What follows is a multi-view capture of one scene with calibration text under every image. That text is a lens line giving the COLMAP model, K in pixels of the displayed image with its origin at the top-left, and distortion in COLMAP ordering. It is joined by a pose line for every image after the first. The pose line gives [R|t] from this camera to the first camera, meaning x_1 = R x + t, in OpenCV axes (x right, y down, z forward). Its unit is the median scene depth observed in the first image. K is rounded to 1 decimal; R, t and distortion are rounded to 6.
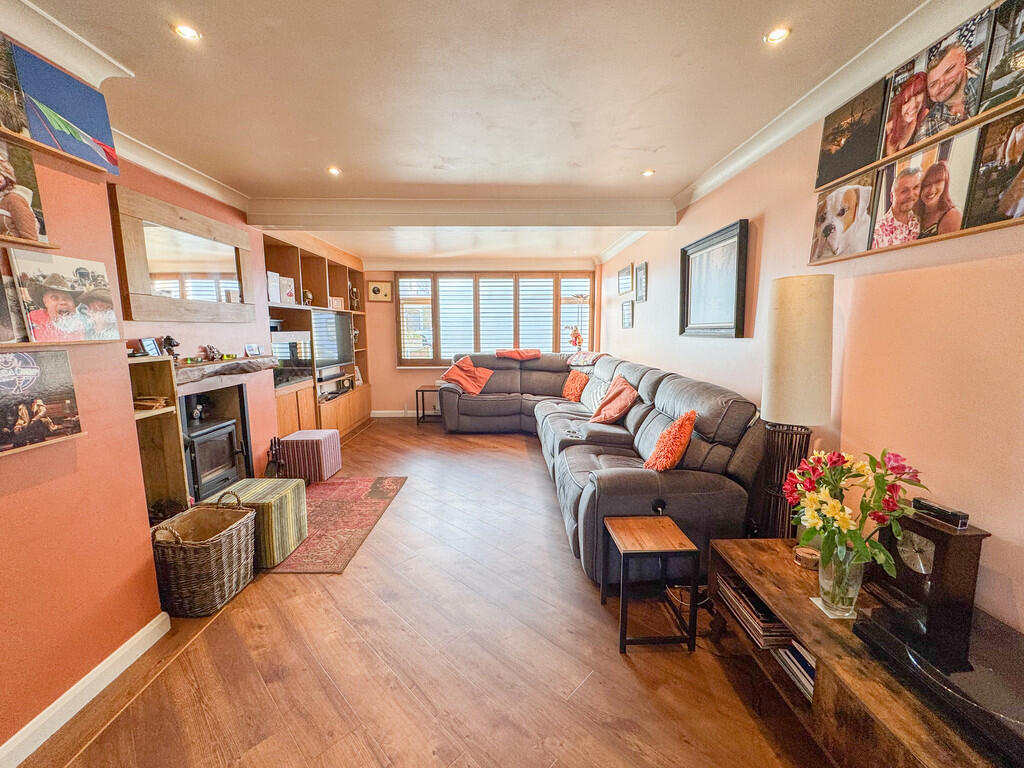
lens RADIAL K [[411.9, 0, 515.1], [0, 411.9, 380.7], [0, 0, 1]] dist [-0.001528, -0.000256]
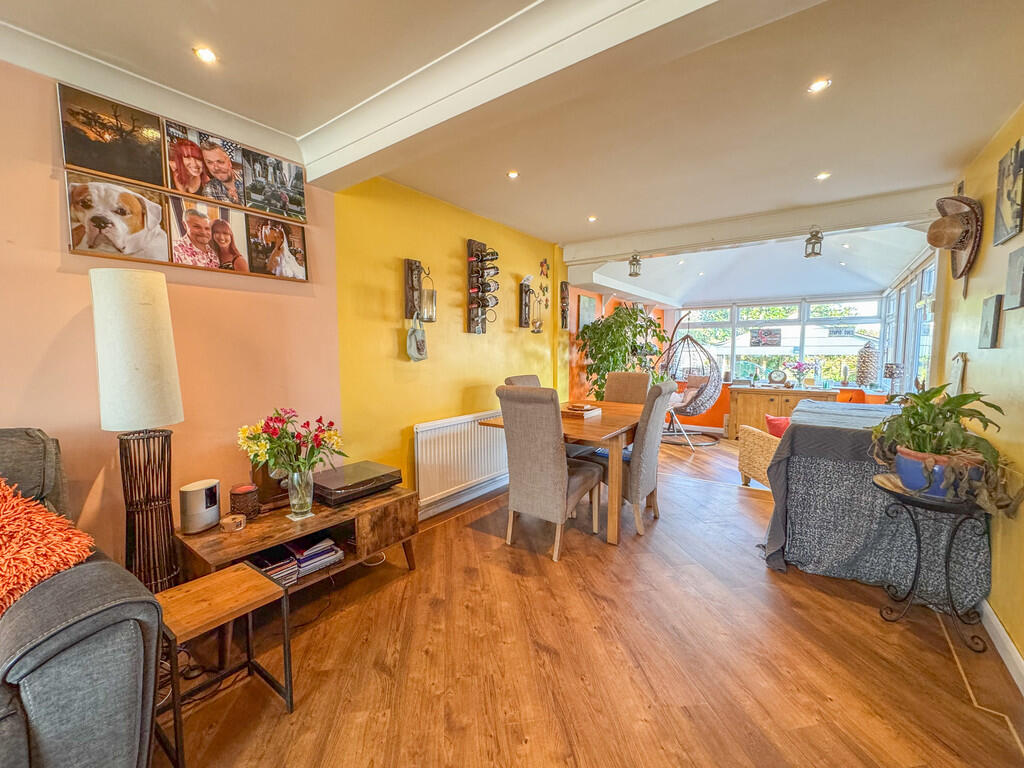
lens RADIAL K [[411.9, 0, 515.1], [0, 411.9, 380.7], [0, 0, 1]] dist [-0.001528, -0.000256]
pose [[-0.793169, -0.037529, 0.607844, -0.705963], [0.085184, 0.981451, 0.171751, -0.116108], [-0.603015, 0.188007, -0.775259, 1.532863]]
